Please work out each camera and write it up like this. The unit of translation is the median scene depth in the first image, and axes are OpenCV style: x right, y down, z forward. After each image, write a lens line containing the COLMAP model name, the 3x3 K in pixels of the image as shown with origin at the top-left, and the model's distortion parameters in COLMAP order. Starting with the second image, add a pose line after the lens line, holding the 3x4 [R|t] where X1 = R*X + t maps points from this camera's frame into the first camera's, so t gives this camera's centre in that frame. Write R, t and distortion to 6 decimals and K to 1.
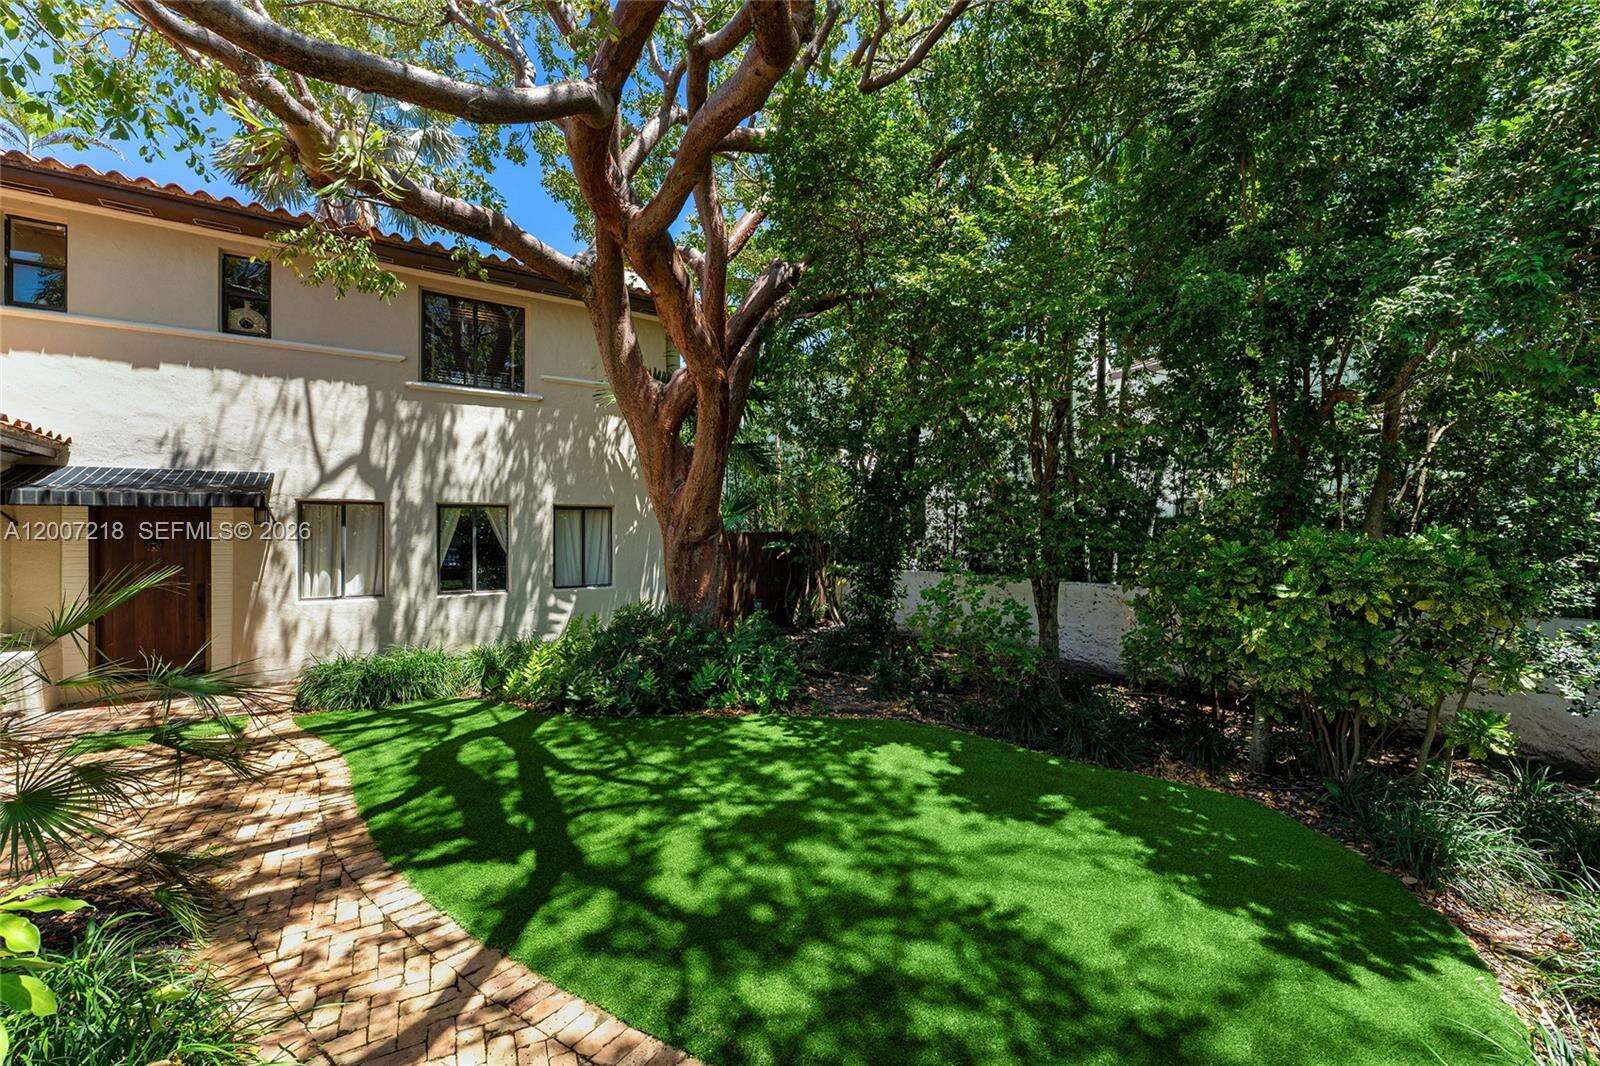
lens RADIAL K [[641.7, 0, 792.1], [0, 641.7, 529.9], [0, 0, 1]] dist [0.004618, -0.000004]
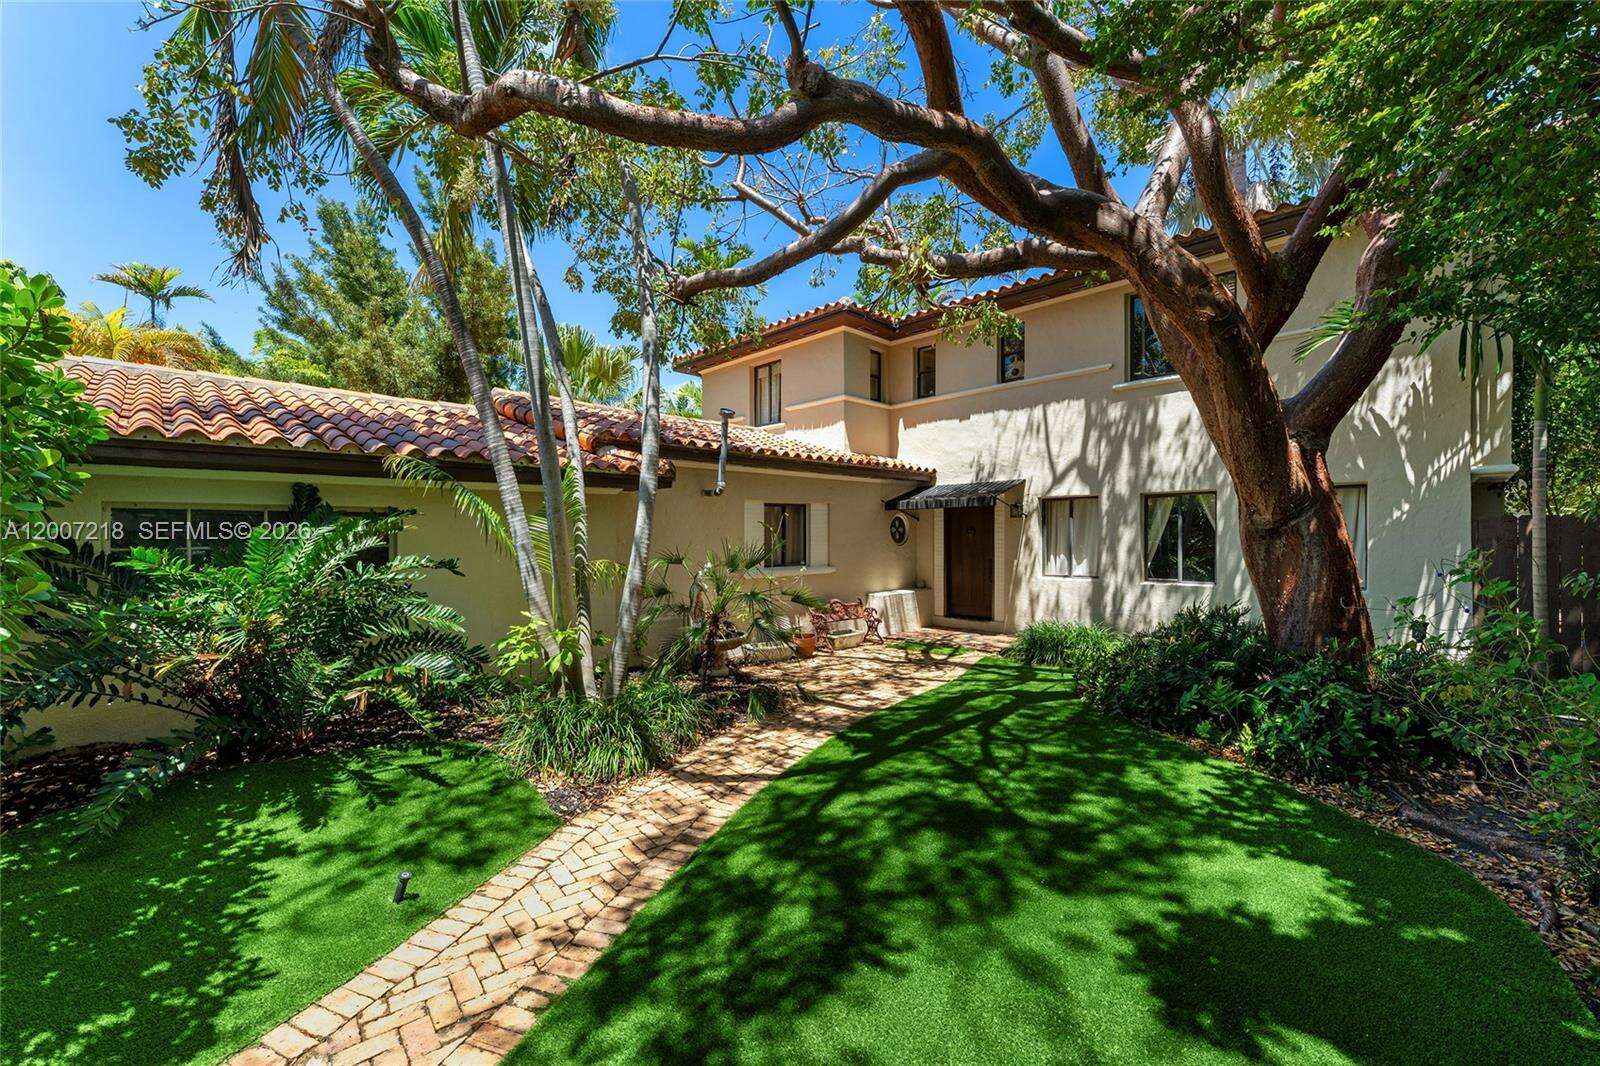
lens RADIAL K [[641.7, 0, 792.1], [0, 641.7, 529.9], [0, 0, 1]] dist [0.004618, -0.000004]
pose [[0.185192, -0.004962, -0.982690, 0.653731], [0.015025, 0.999885, -0.002218, 0.017906], [0.982587, -0.014354, 0.185245, 0.426806]]
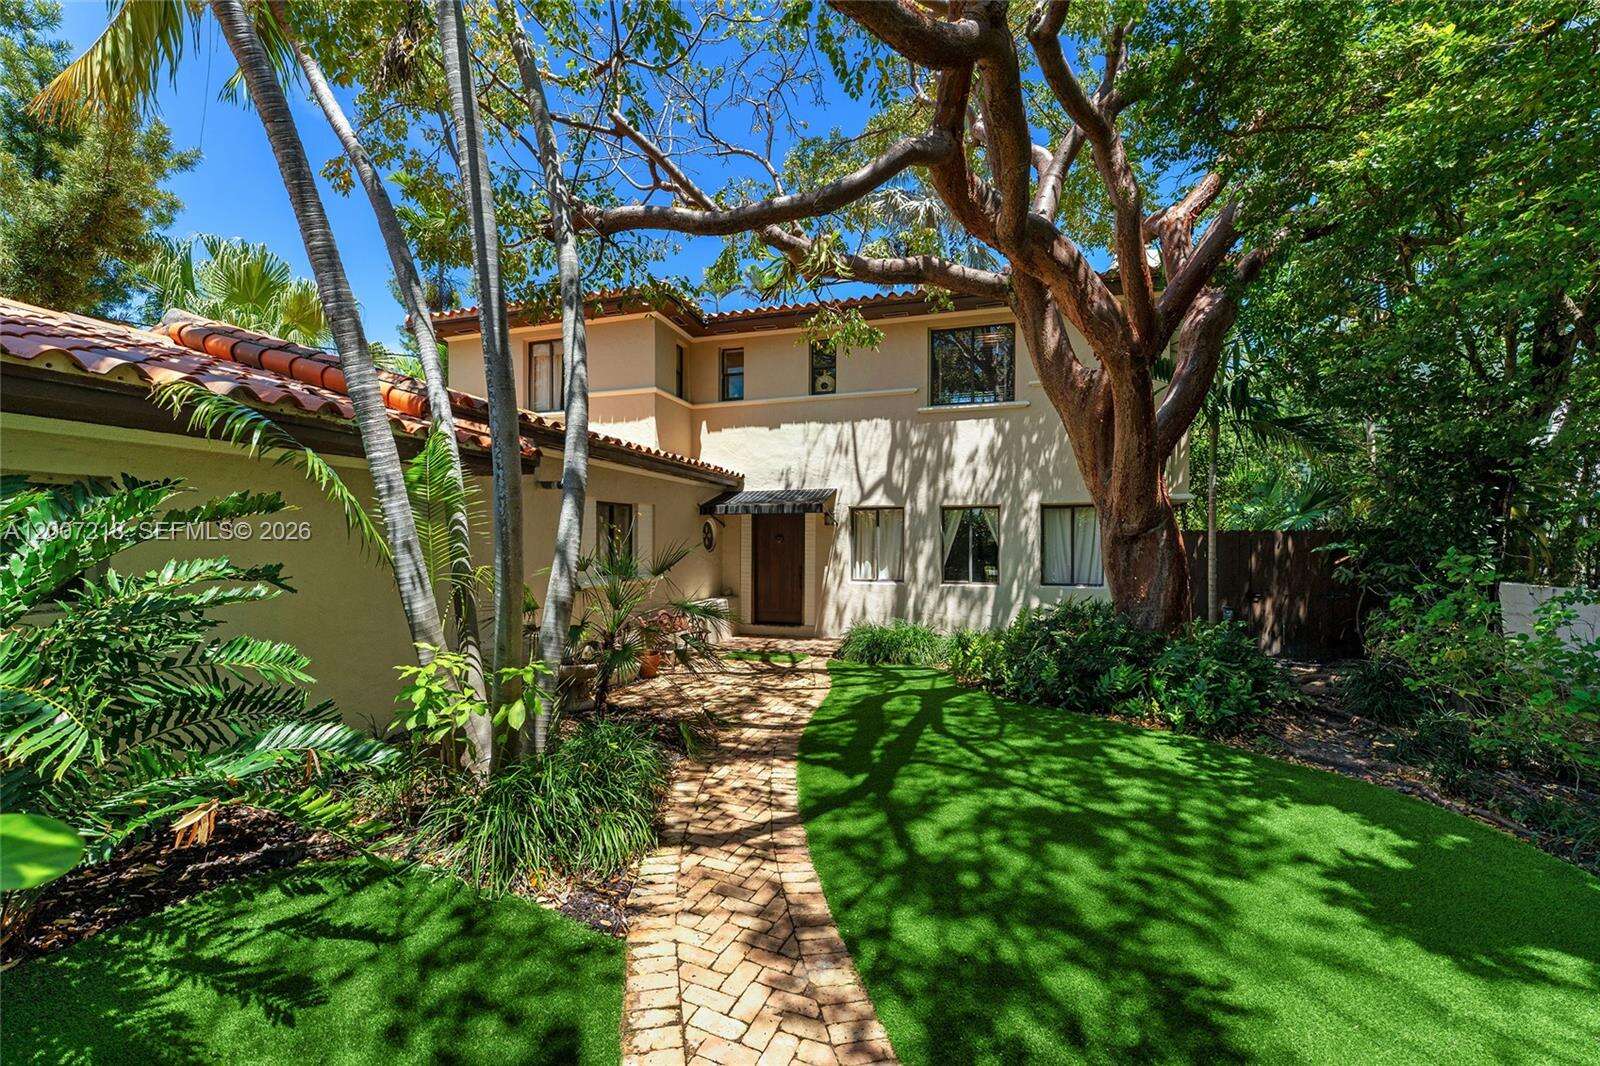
lens RADIAL K [[636.1, 0, 790.0], [0, 636.1, 540.8], [0, 0, 1]] dist [-0.006979, 0.000156]
pose [[0.625334, 0.001308, -0.780356, 0.334630], [0.001795, 0.999994, 0.003115, 0.030046], [0.780355, -0.003349, 0.625328, 0.083756]]
